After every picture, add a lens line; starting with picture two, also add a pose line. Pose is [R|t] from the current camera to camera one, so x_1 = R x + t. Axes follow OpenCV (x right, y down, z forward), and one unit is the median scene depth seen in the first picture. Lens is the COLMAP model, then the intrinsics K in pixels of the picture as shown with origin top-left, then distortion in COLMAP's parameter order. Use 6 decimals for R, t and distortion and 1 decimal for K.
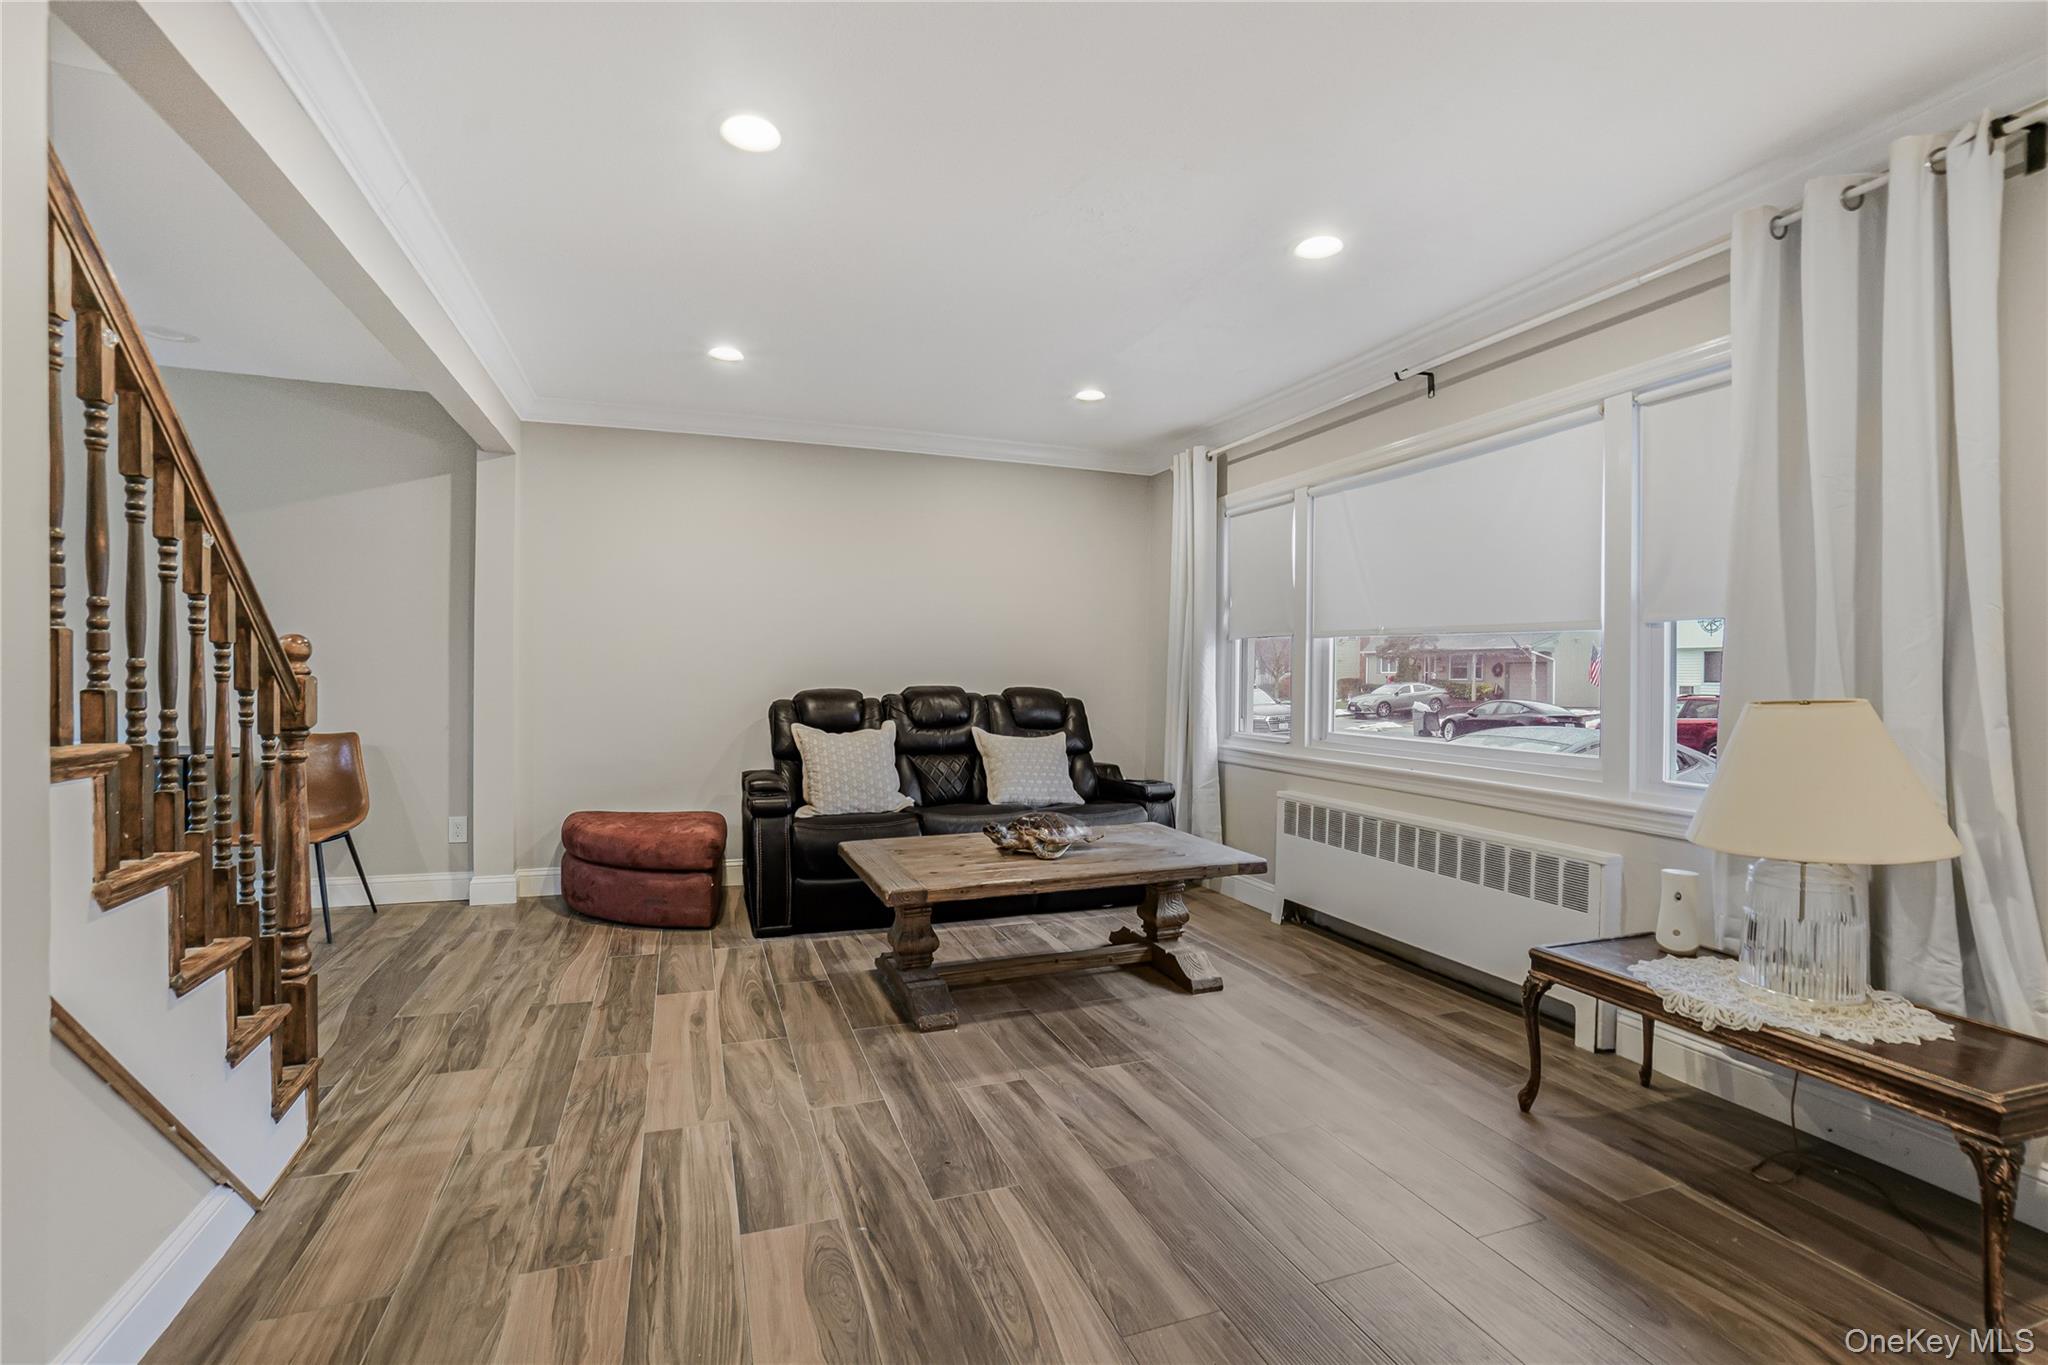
lens RADIAL K [[920.5, 0, 1018.2], [0, 920.5, 683.4], [0, 0, 1]] dist [-0.050318, 0.018168]
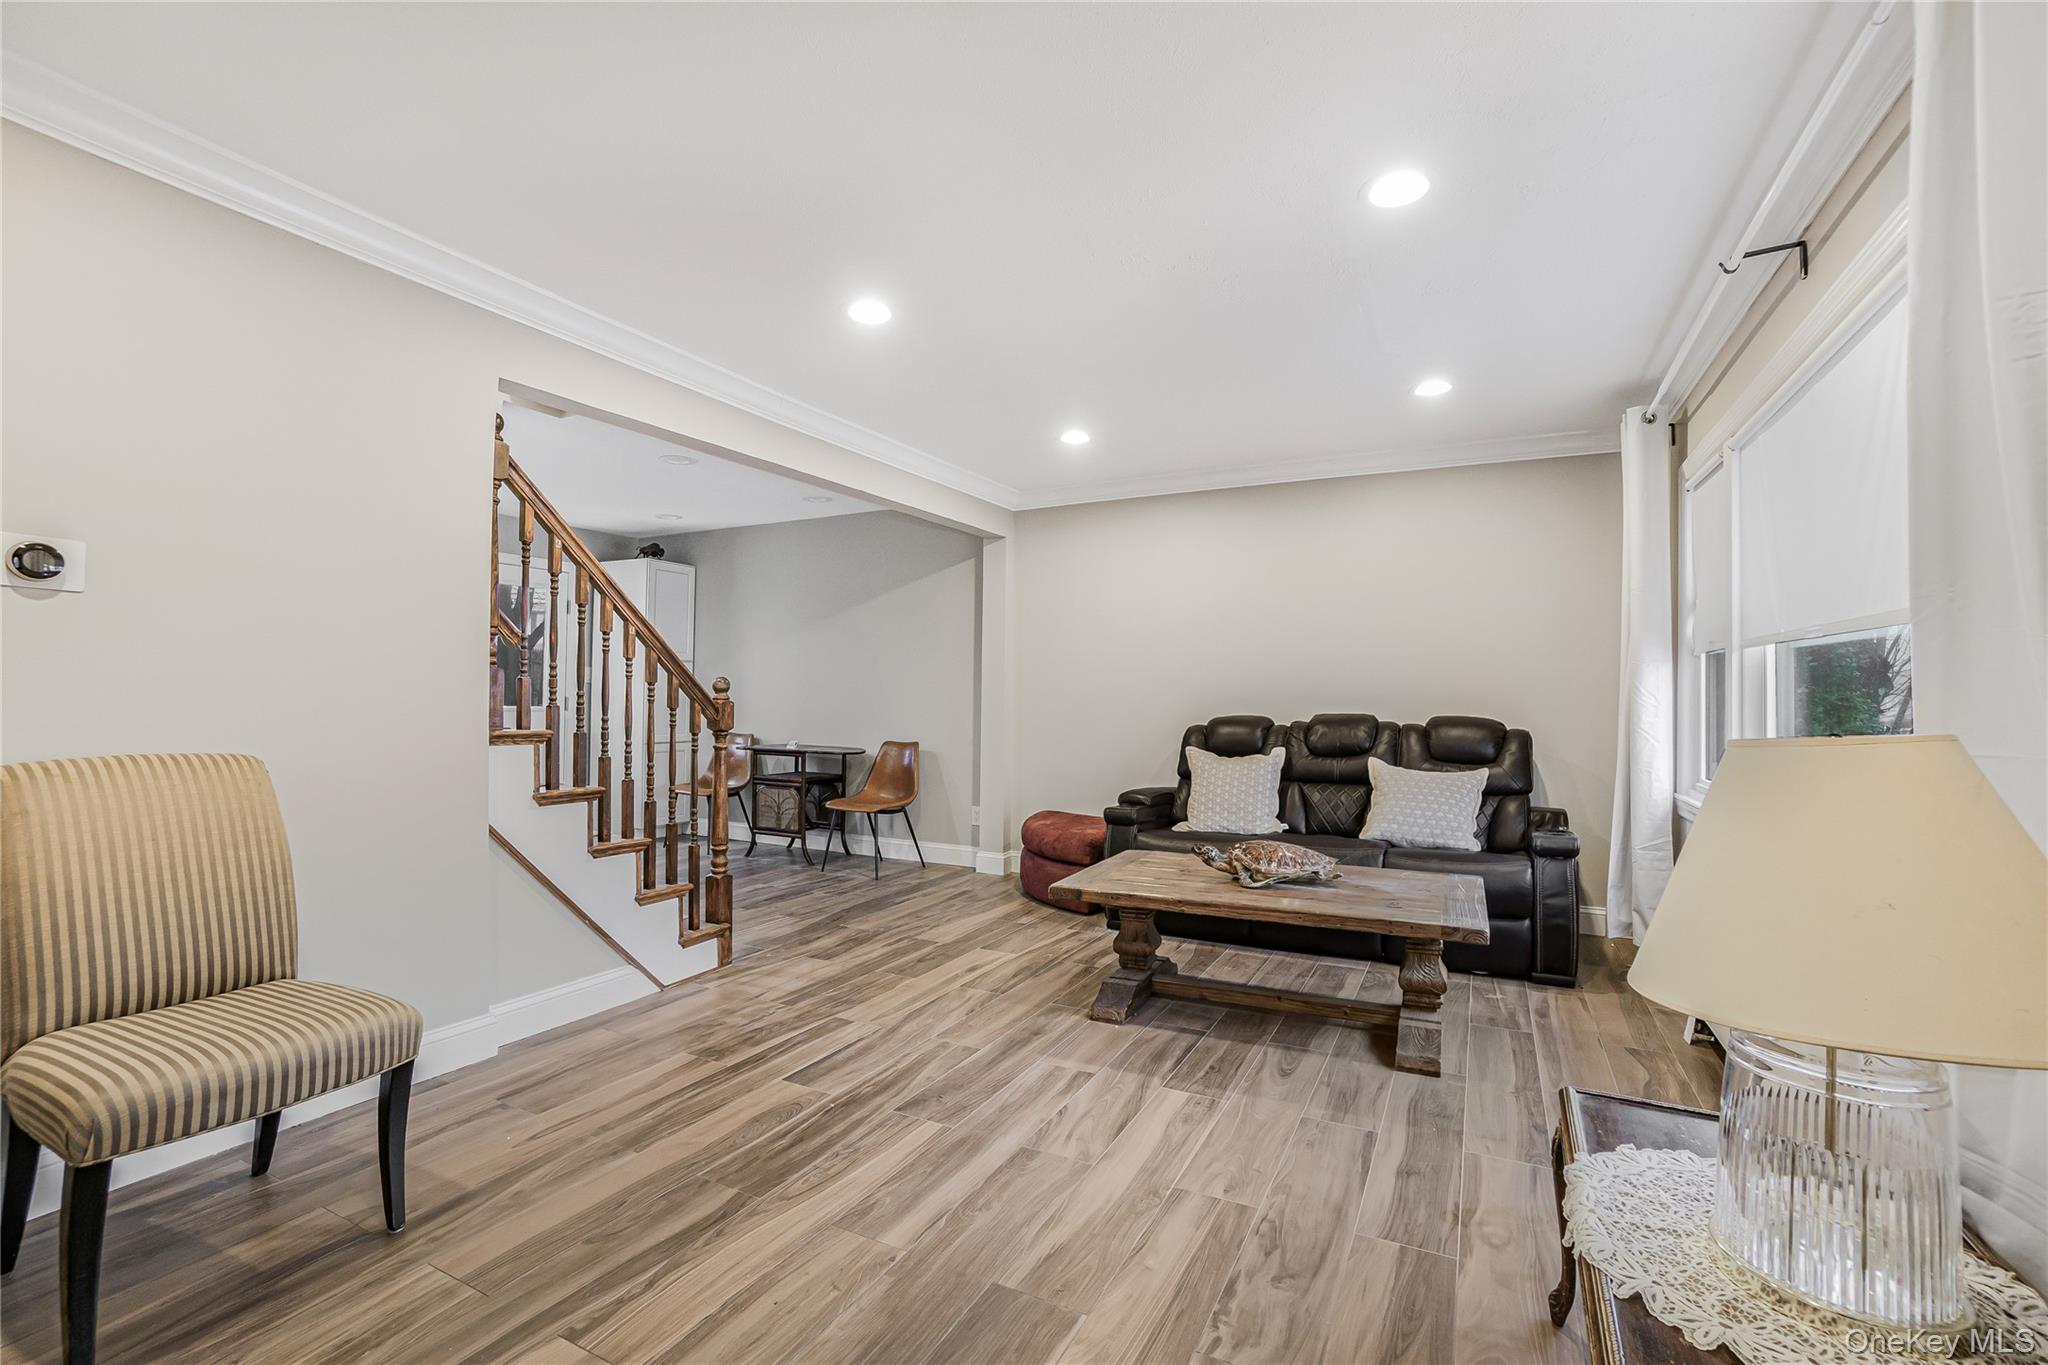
lens RADIAL K [[920.5, 0, 1043.1], [0, 920.5, 688.7], [0, 0, 1]] dist [-0.050318, 0.018168]
pose [[0.670940, -0.014678, -0.741366, 0.630256], [-0.008485, 0.999587, -0.027469, 0.008394], [0.741463, 0.024720, 0.670538, 0.181624]]
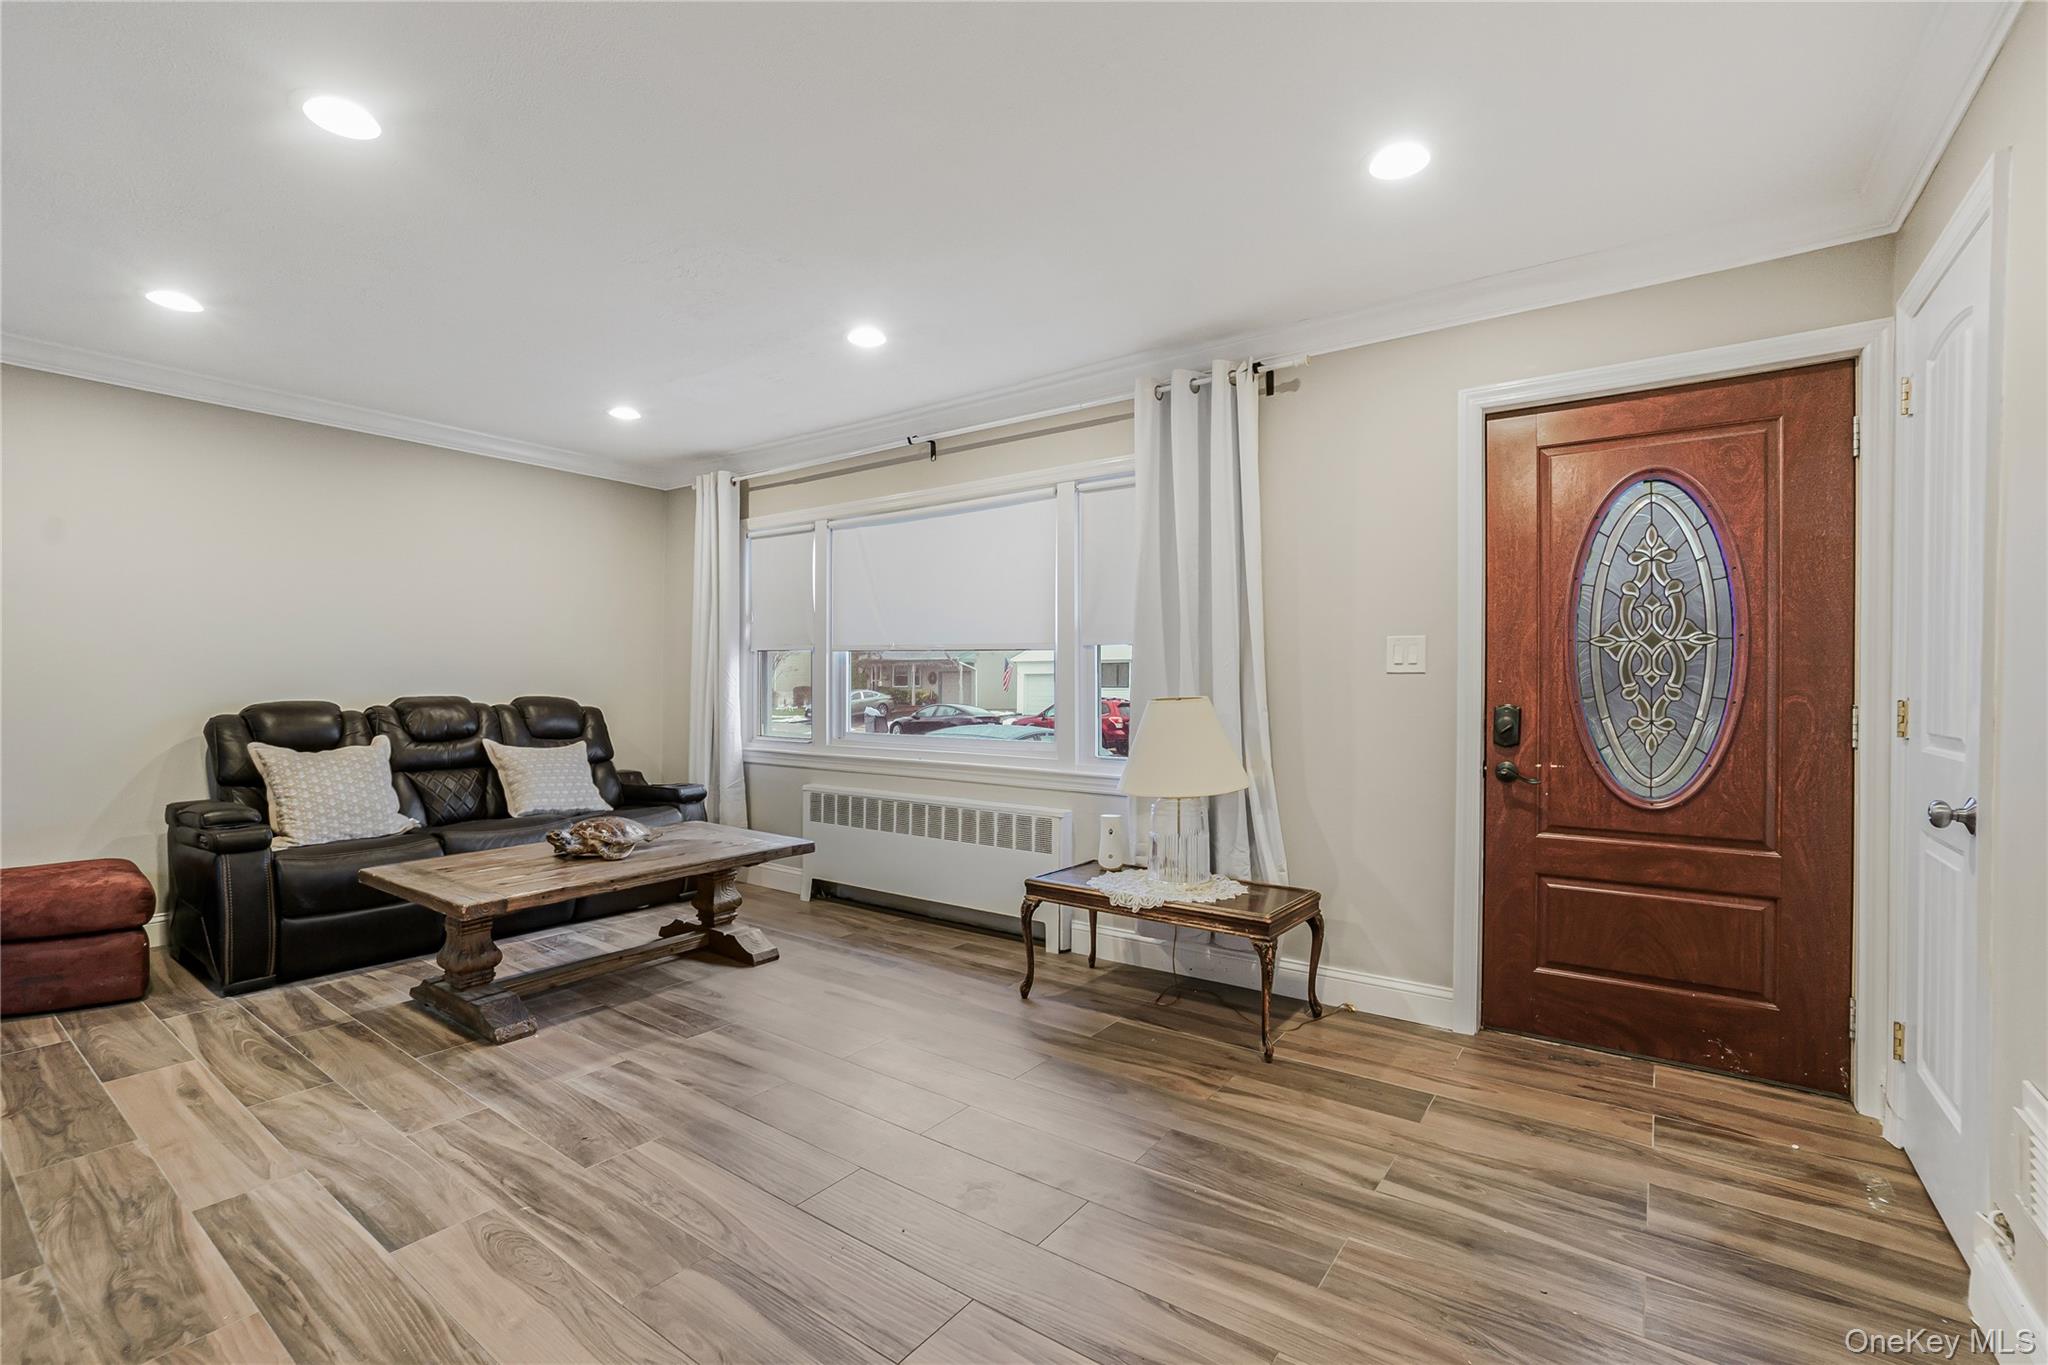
lens RADIAL K [[920.5, 0, 1037.0], [0, 920.5, 678.5], [0, 0, 1]] dist [-0.050318, 0.018168]
pose [[0.817896, -0.001059, 0.575365, -0.174240], [0.009361, 0.999890, -0.011466, 0.001769], [-0.575290, 0.014764, 0.817817, -0.126508]]
